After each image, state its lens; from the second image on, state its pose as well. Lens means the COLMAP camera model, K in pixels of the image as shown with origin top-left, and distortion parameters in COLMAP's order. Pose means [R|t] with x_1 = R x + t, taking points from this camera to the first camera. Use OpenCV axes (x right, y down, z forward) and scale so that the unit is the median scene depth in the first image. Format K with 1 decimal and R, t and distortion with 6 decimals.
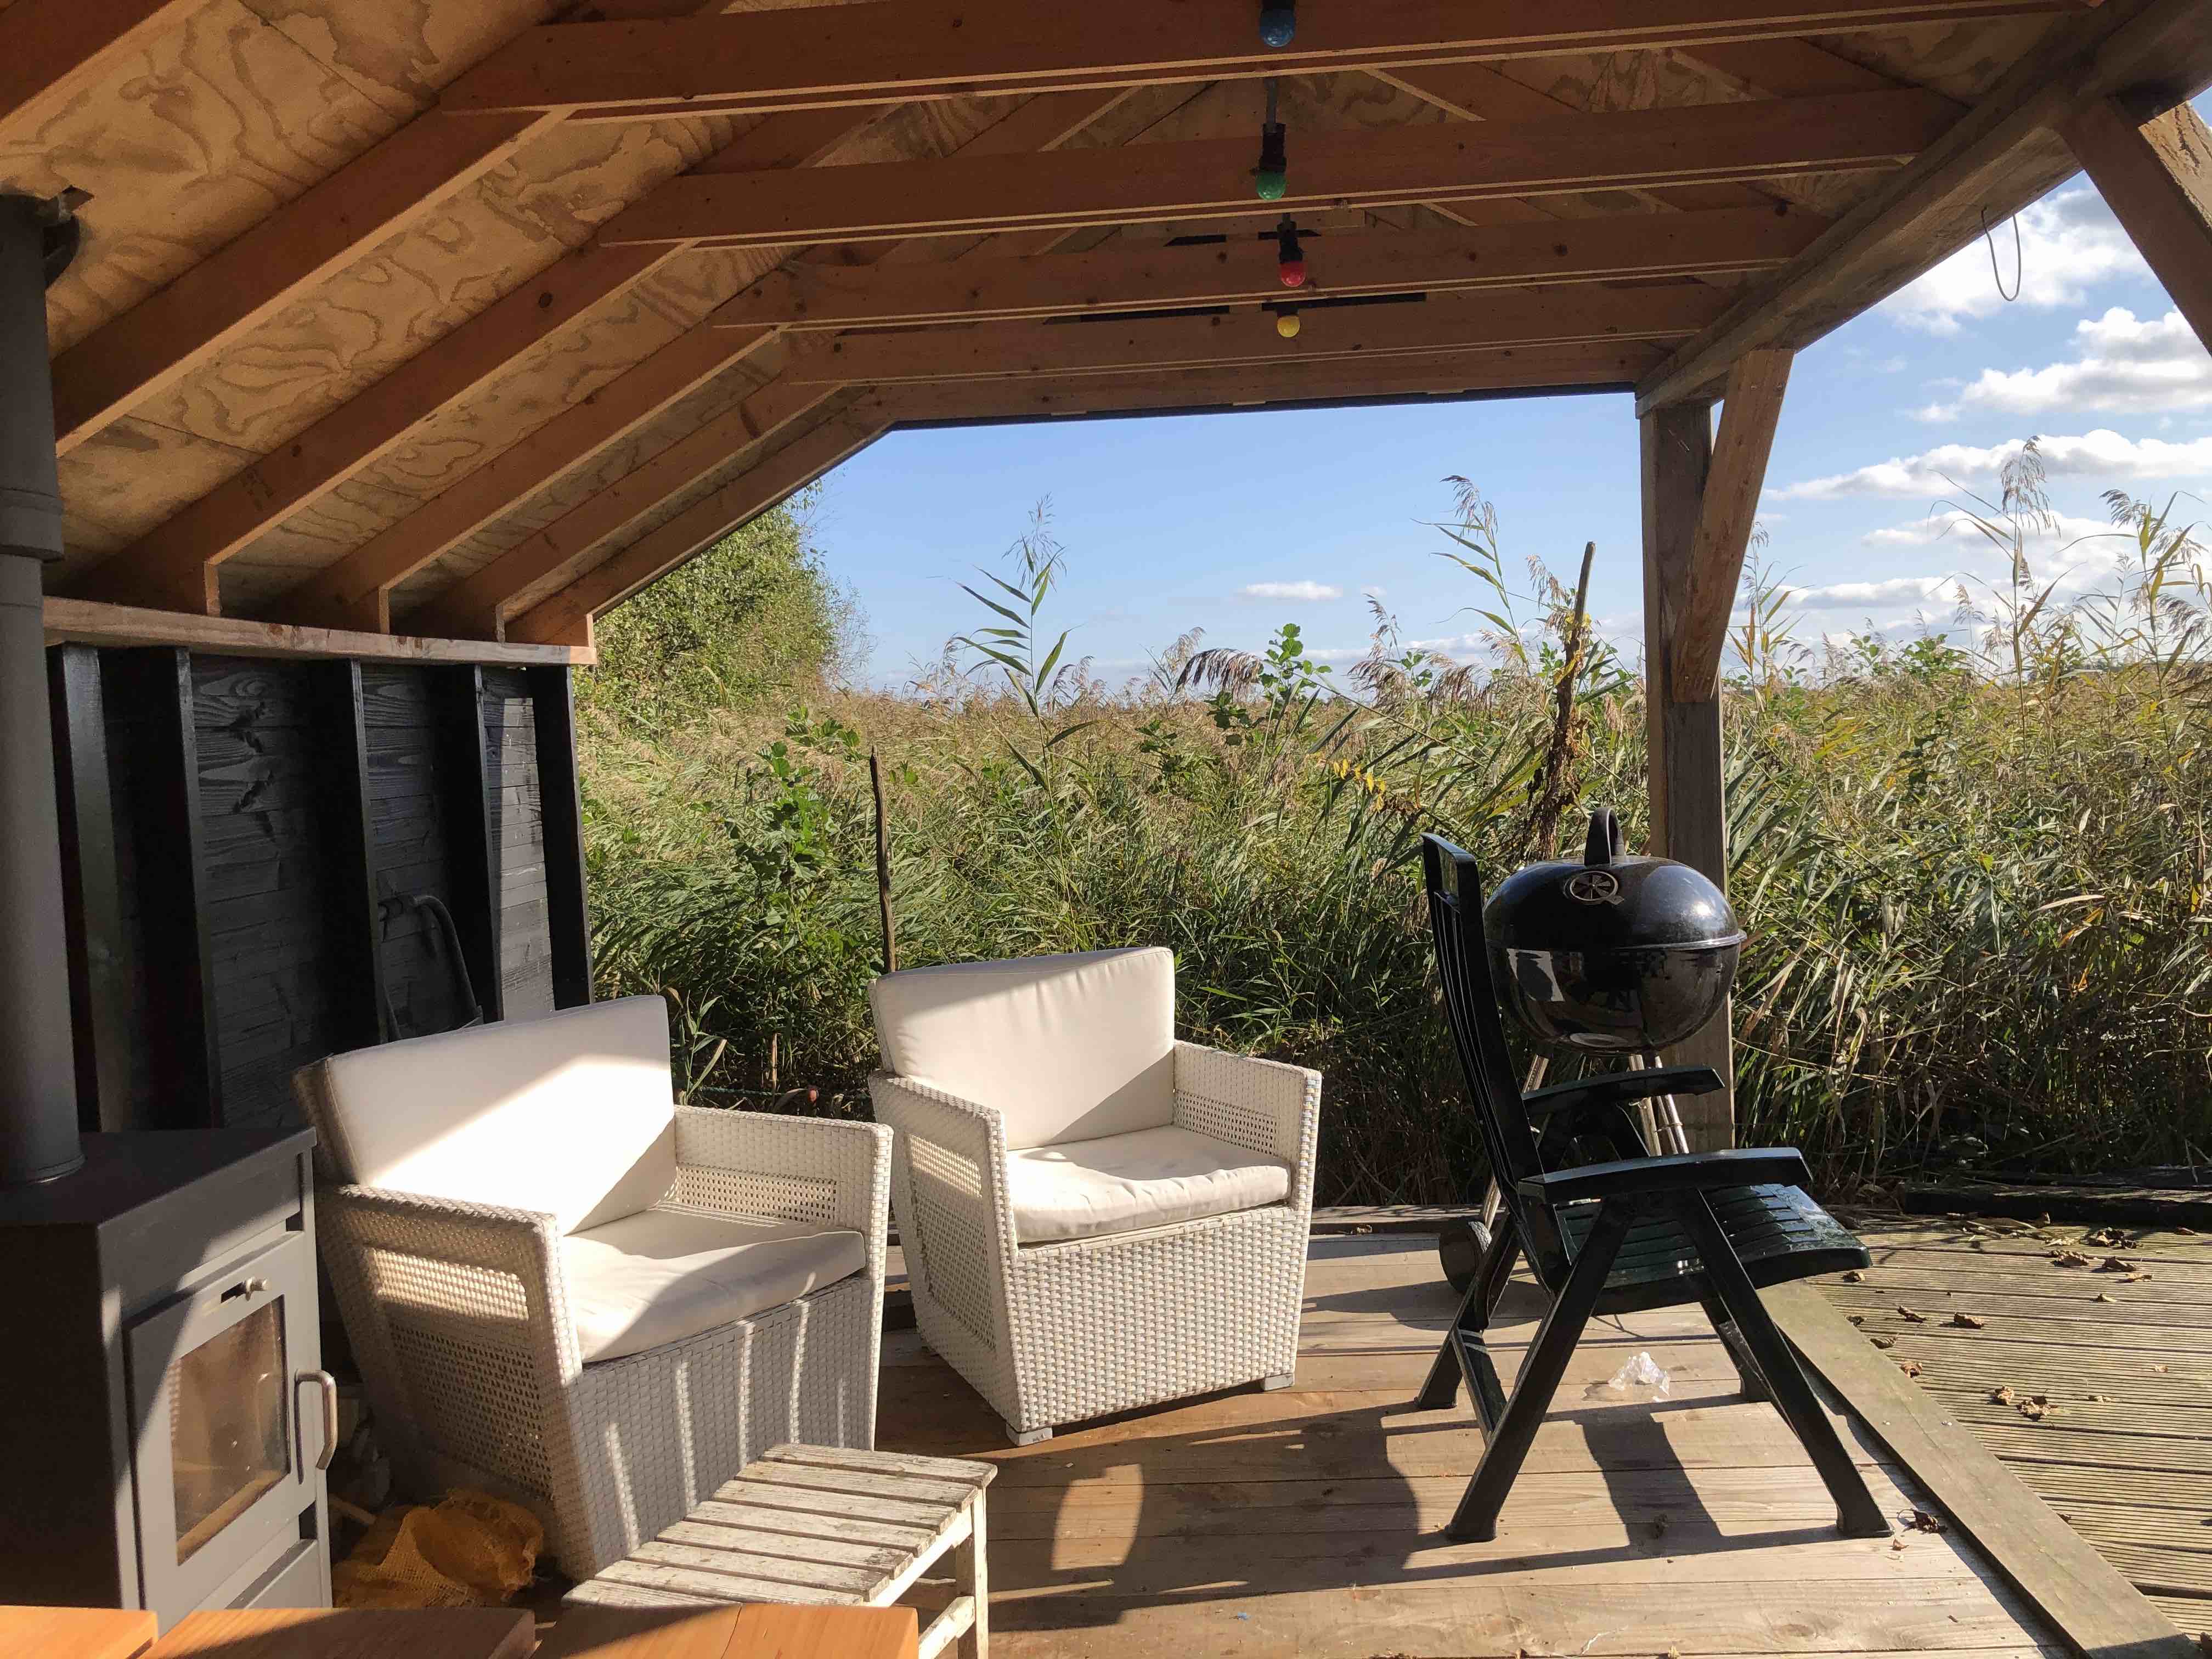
lens RADIAL K [[1807.5, 0, 1105.8], [0, 1807.5, 824.7], [0, 0, 1]] dist [0.045994, 0.001127]
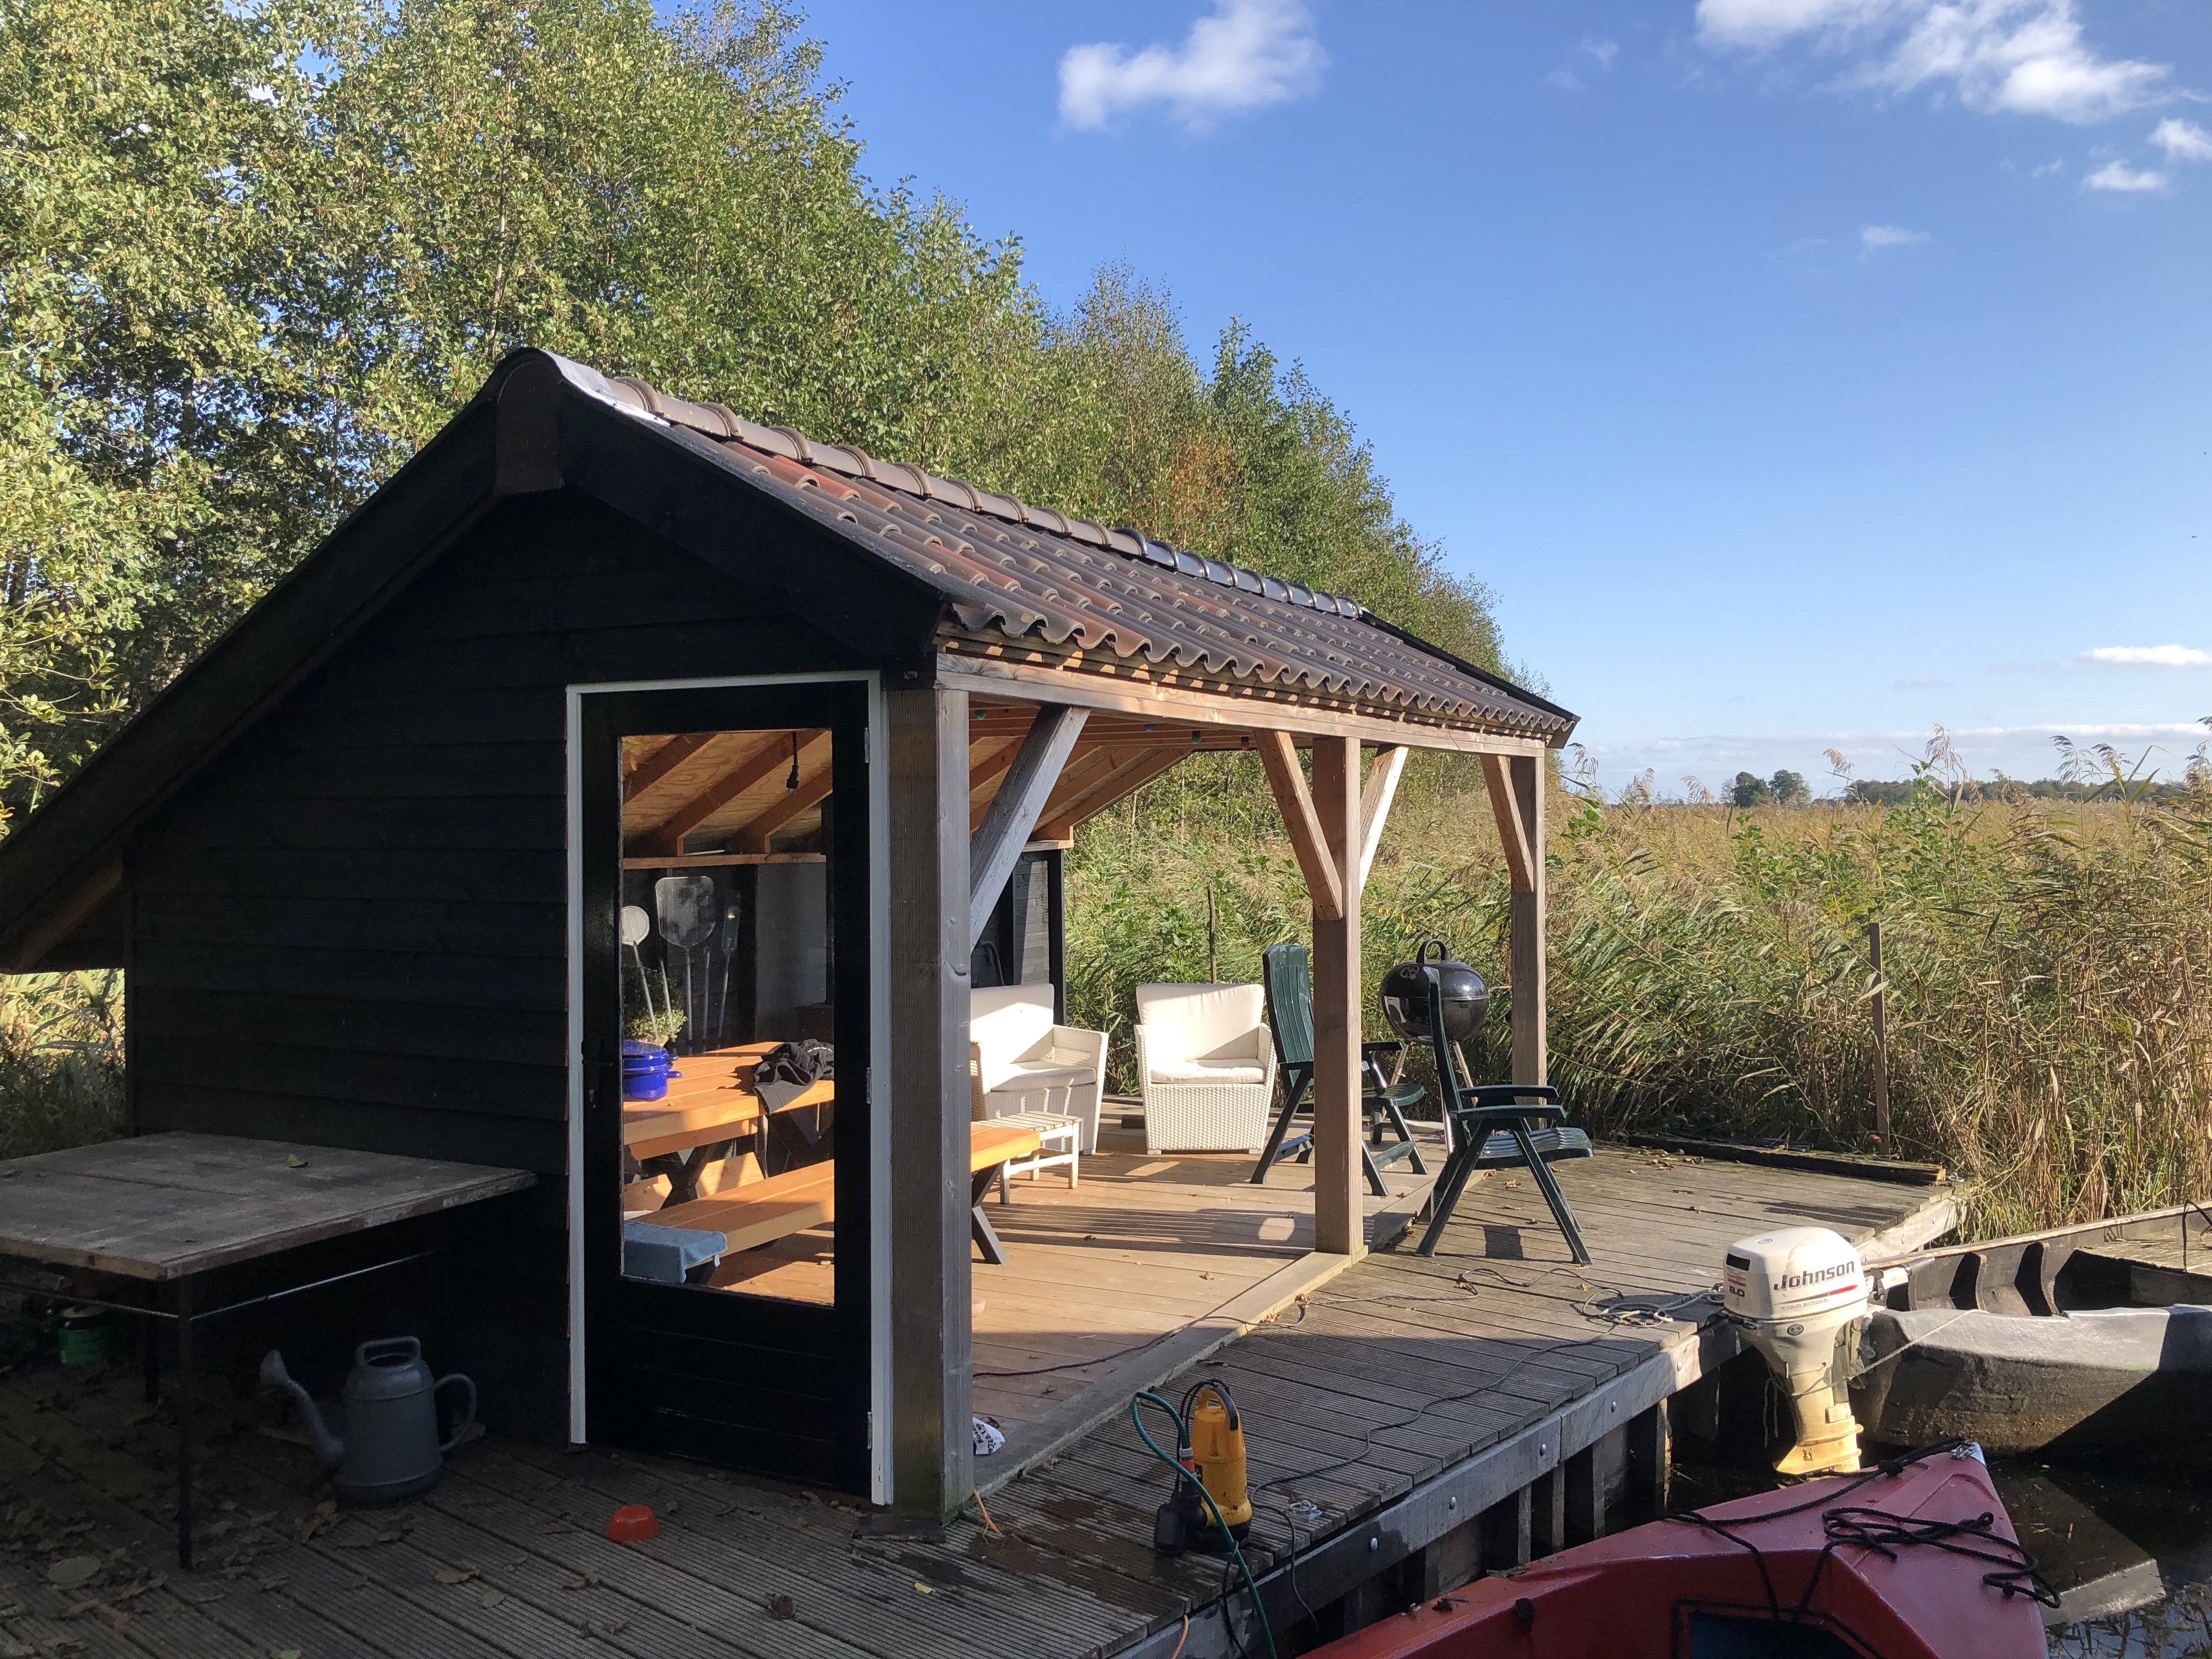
lens RADIAL K [[1807.5, 0, 1106.1], [0, 1807.5, 827.6], [0, 0, 1]] dist [0.045994, 0.001127]
pose [[0.912393, 0.044004, -0.406944, 0.815026], [-0.056790, 0.998198, -0.019390, -0.082175], [0.405357, 0.040801, 0.913247, -1.287418]]
